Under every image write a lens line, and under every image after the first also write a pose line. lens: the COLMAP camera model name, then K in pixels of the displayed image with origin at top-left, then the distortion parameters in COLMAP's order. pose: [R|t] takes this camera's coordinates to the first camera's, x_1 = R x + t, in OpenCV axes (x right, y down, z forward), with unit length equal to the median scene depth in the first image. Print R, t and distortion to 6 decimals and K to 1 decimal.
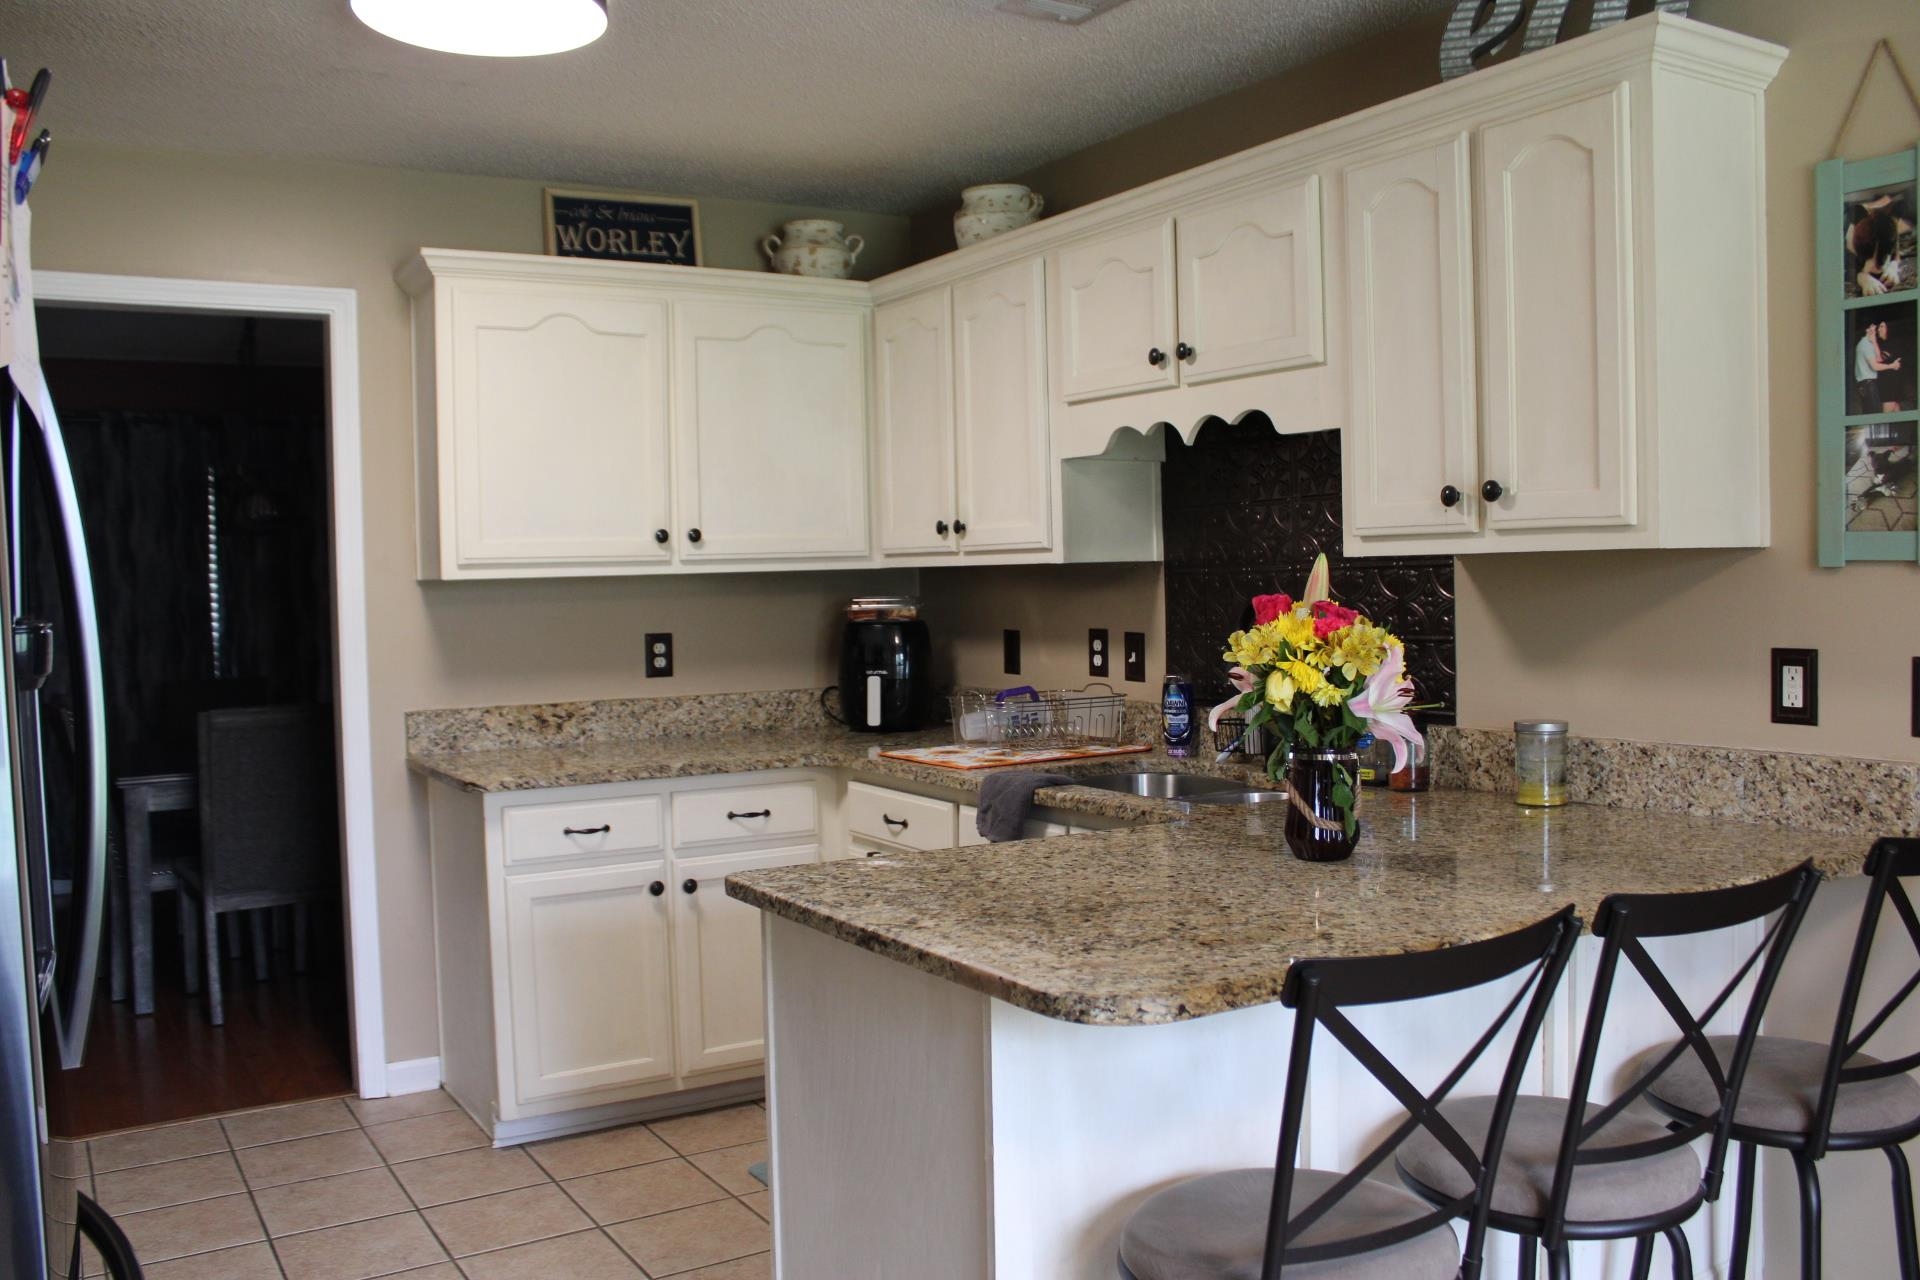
lens RADIAL K [[1615.9, 0, 956.8], [0, 1615.9, 644.9], [0, 0, 1]] dist [-0.153581, 0.133705]
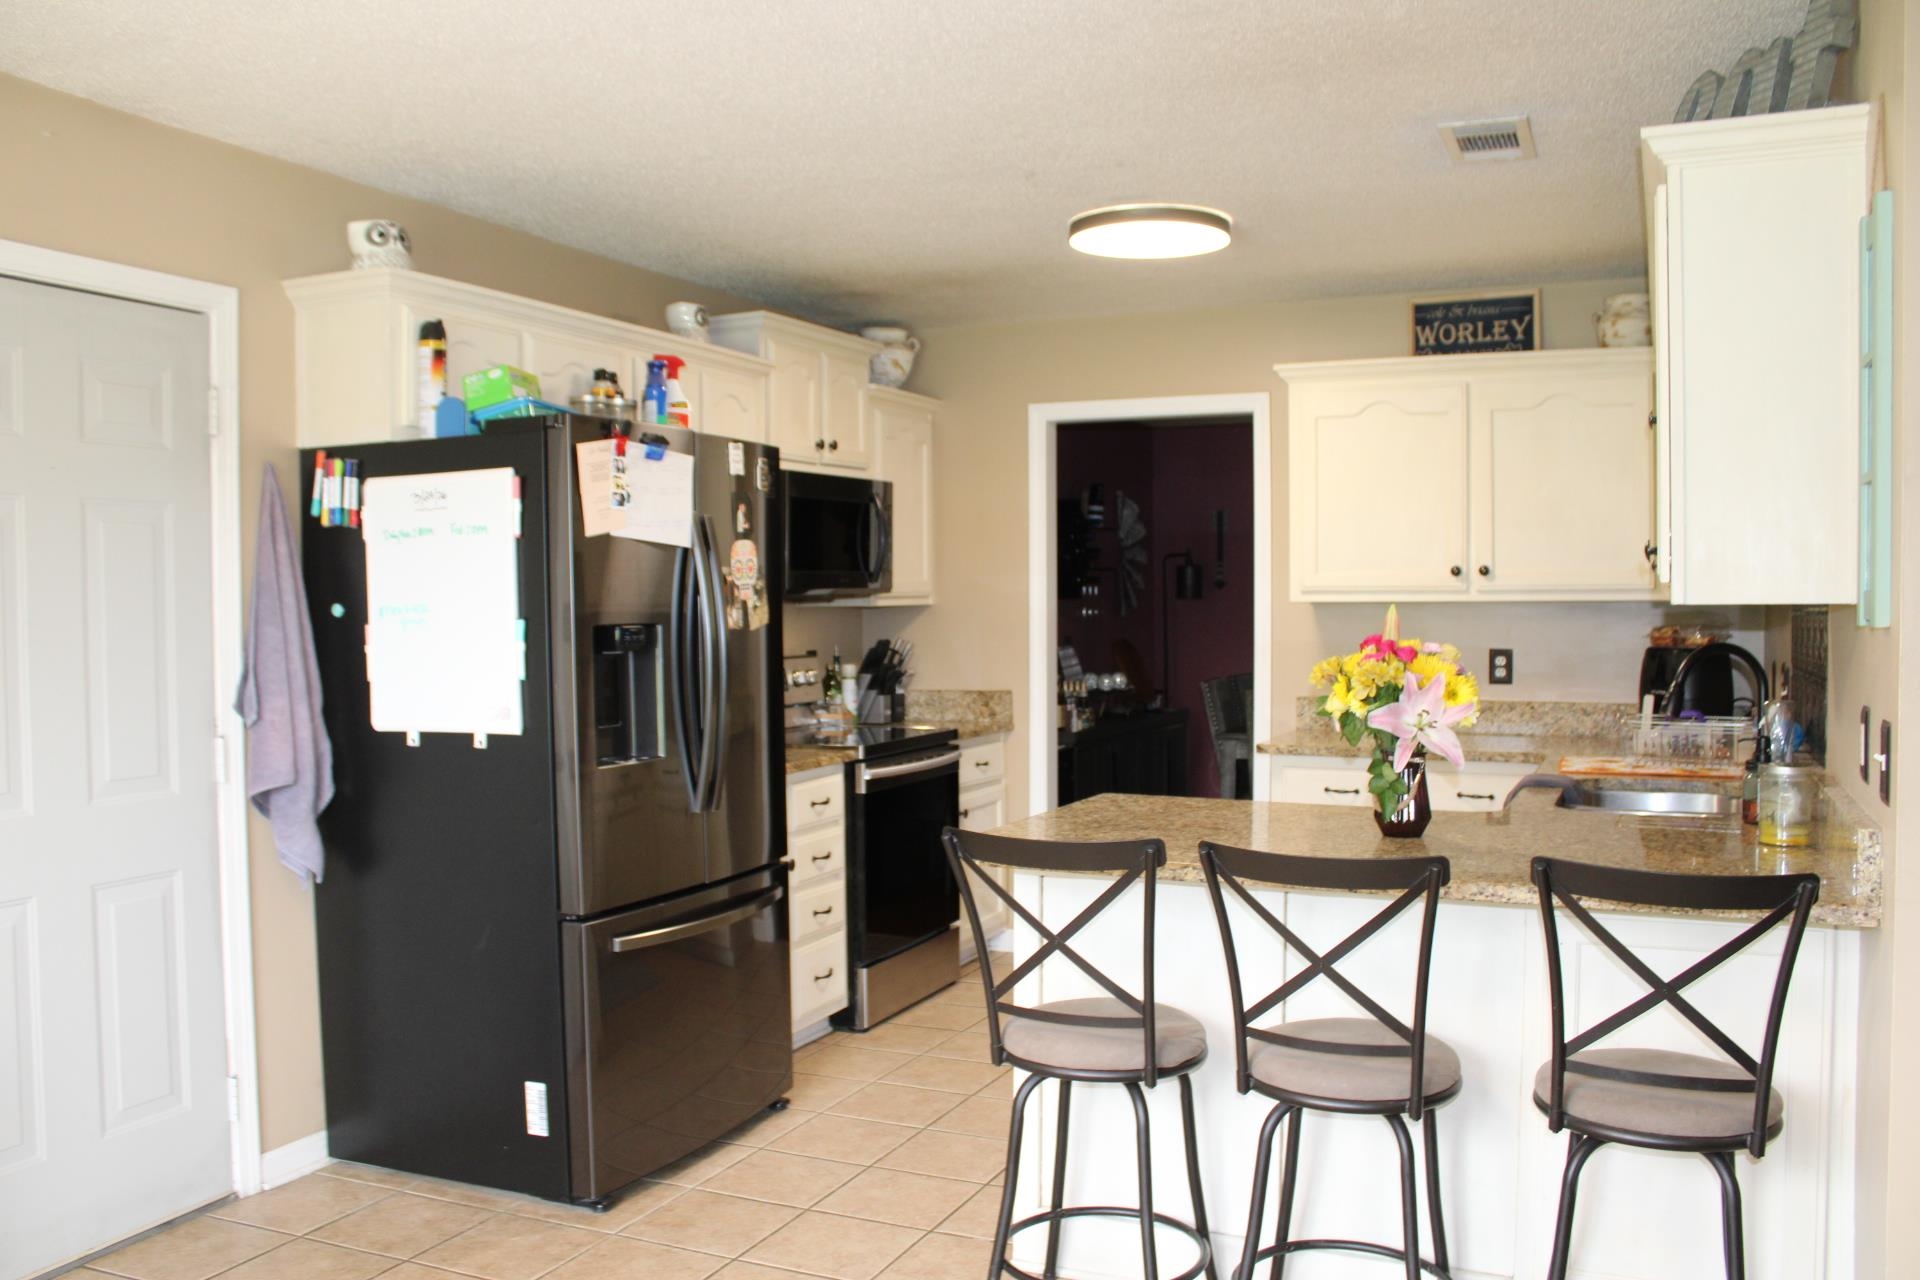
lens RADIAL K [[1615.9, 0, 958.7], [0, 1615.9, 644.0], [0, 0, 1]] dist [-0.153581, 0.133705]
pose [[0.567944, 0.042702, -0.821959, 0.586643], [-0.046010, 0.998739, 0.020095, -0.016496], [0.821780, 0.026406, 0.569193, -0.028209]]
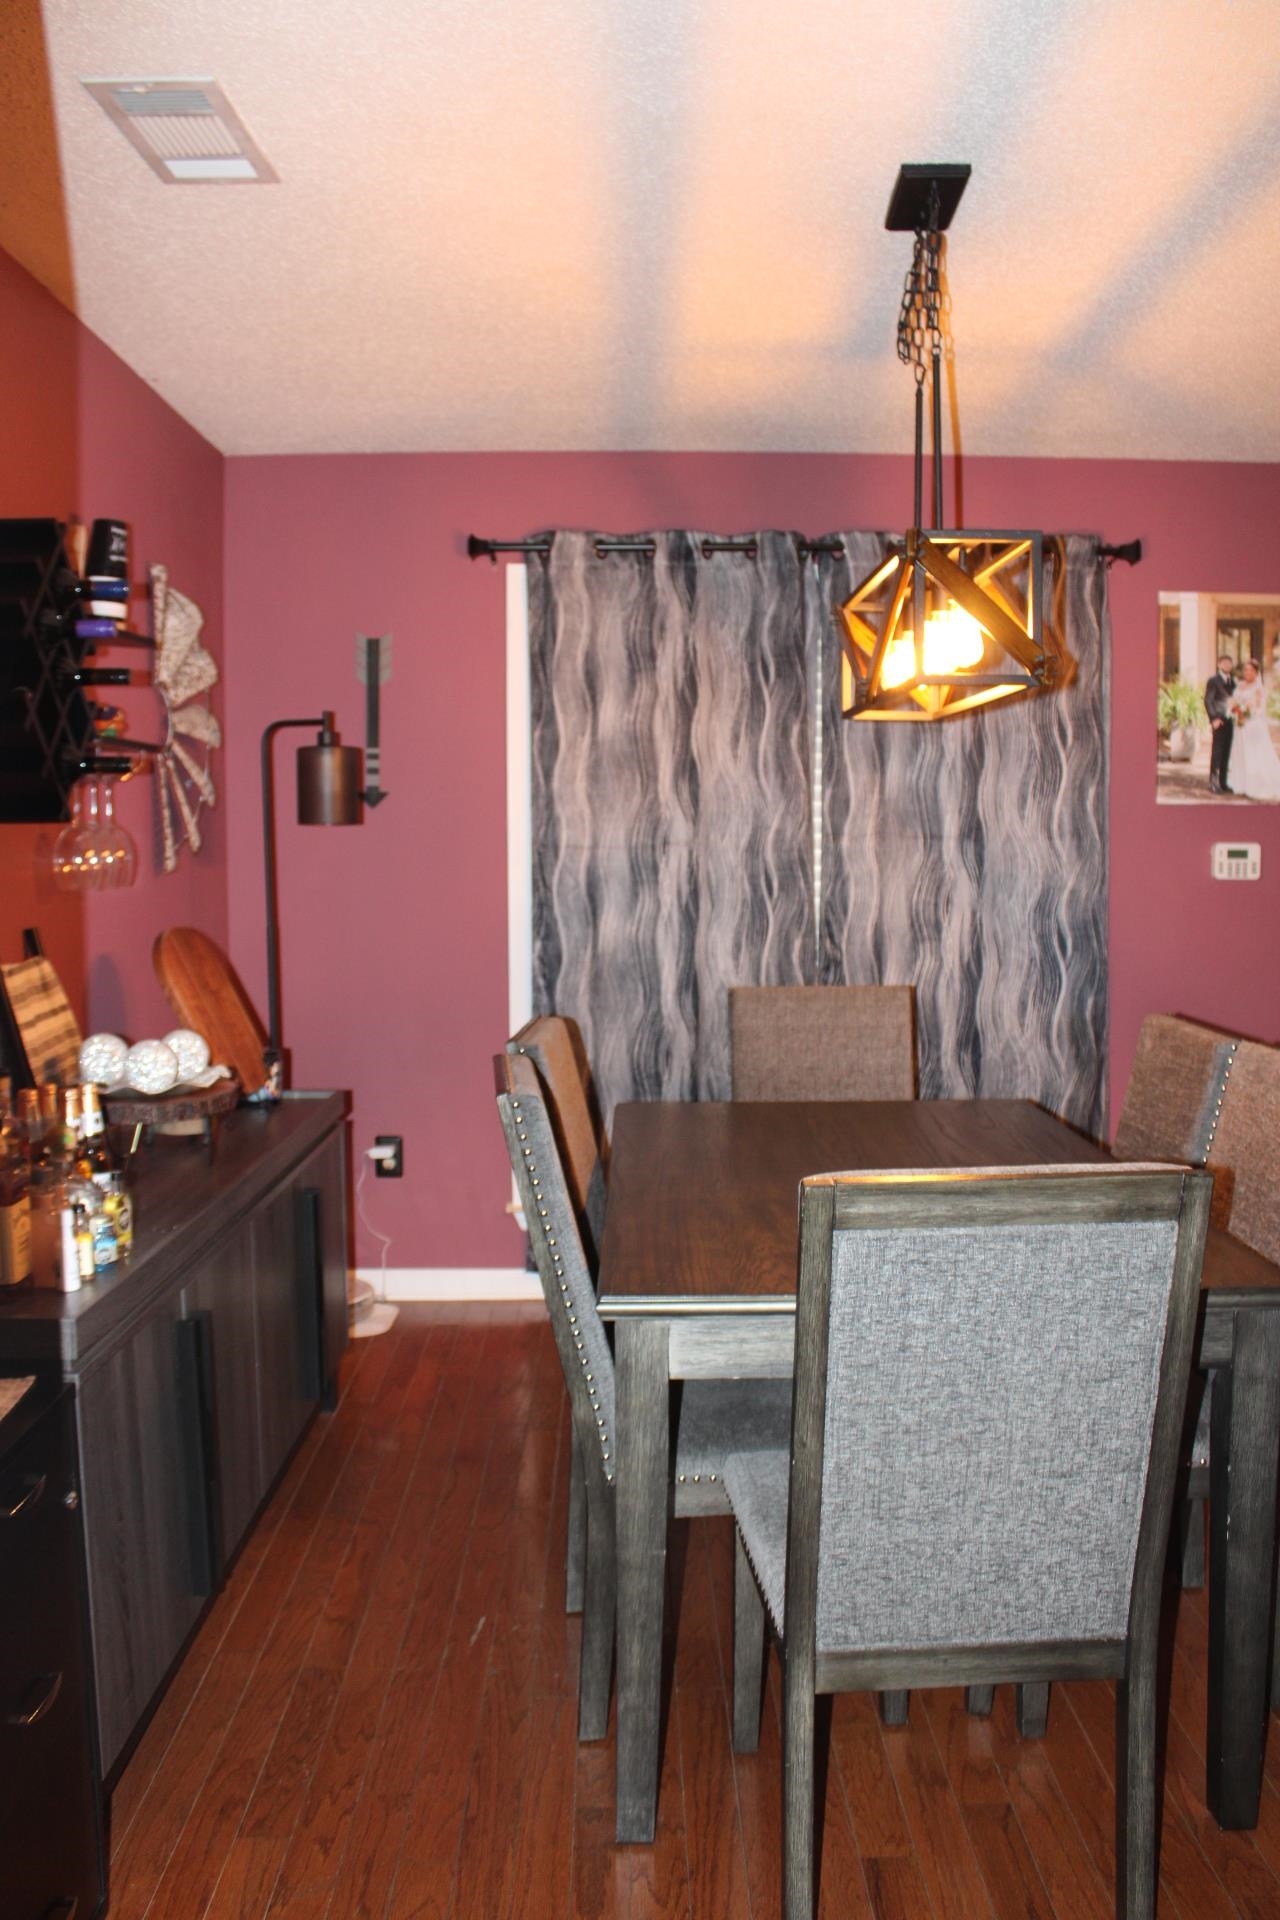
lens RADIAL K [[1615.9, 0, 642.3], [0, 1615.9, 954.5], [0, 0, 1]] dist [-0.153581, 0.133705]
pose [[0.860311, 0.059949, -0.506233, -0.363105], [-0.039930, 0.997935, 0.050317, -0.026952], [0.508204, -0.023074, 0.860928, 0.729039]]
